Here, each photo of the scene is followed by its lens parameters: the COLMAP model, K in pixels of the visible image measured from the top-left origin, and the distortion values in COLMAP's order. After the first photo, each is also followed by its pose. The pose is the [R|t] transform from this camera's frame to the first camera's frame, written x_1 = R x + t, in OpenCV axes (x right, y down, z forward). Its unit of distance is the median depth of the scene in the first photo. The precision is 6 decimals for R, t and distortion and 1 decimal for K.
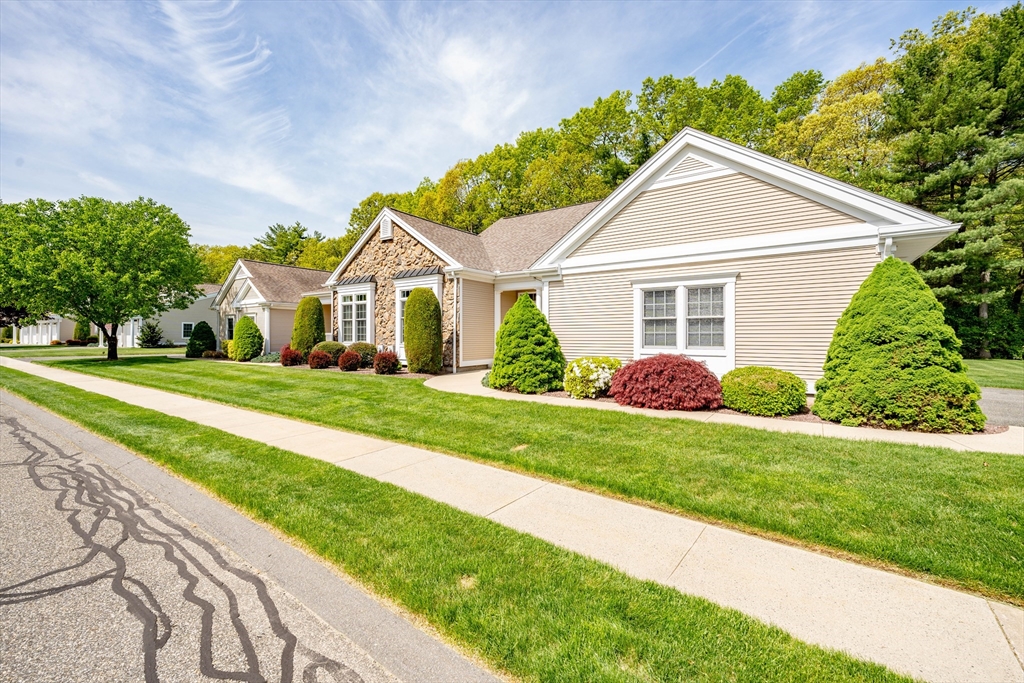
lens RADIAL K [[423.4, 0, 509.7], [0, 423.4, 335.3], [0, 0, 1]] dist [-0.002573, 0.000131]
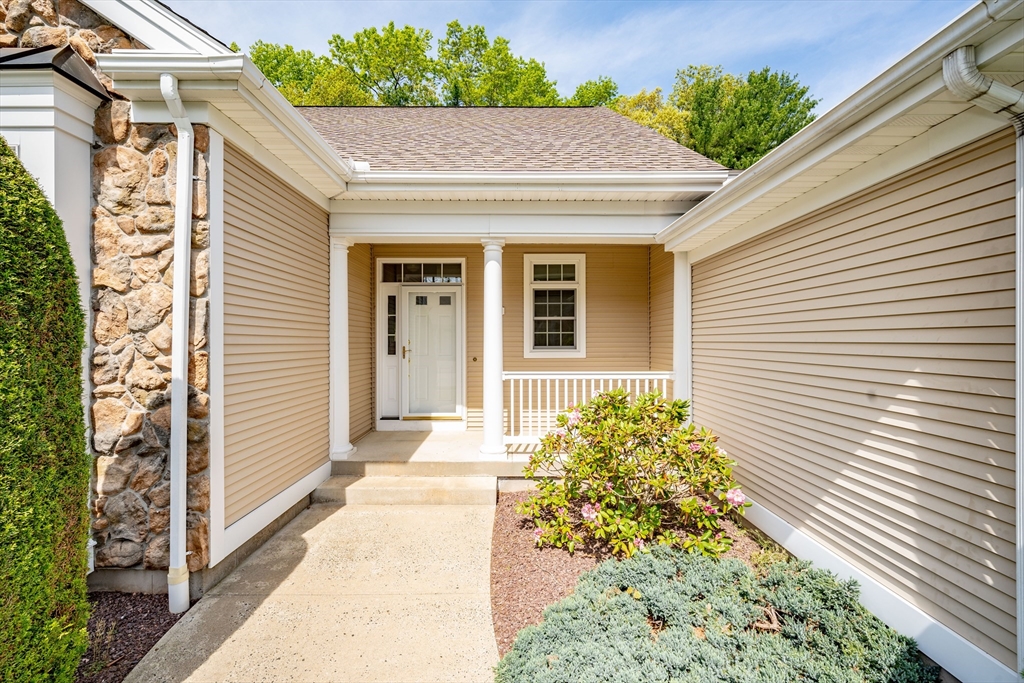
lens RADIAL K [[417.0, 0, 501.7], [0, 417.0, 343.4], [0, 0, 1]] dist [-0.000459, 0.000256]
pose [[0.816296, 0.000168, 0.577634, -0.118114], [-0.003543, 0.999983, 0.004716, -0.033672], [-0.577623, -0.005897, 0.816283, 0.748070]]
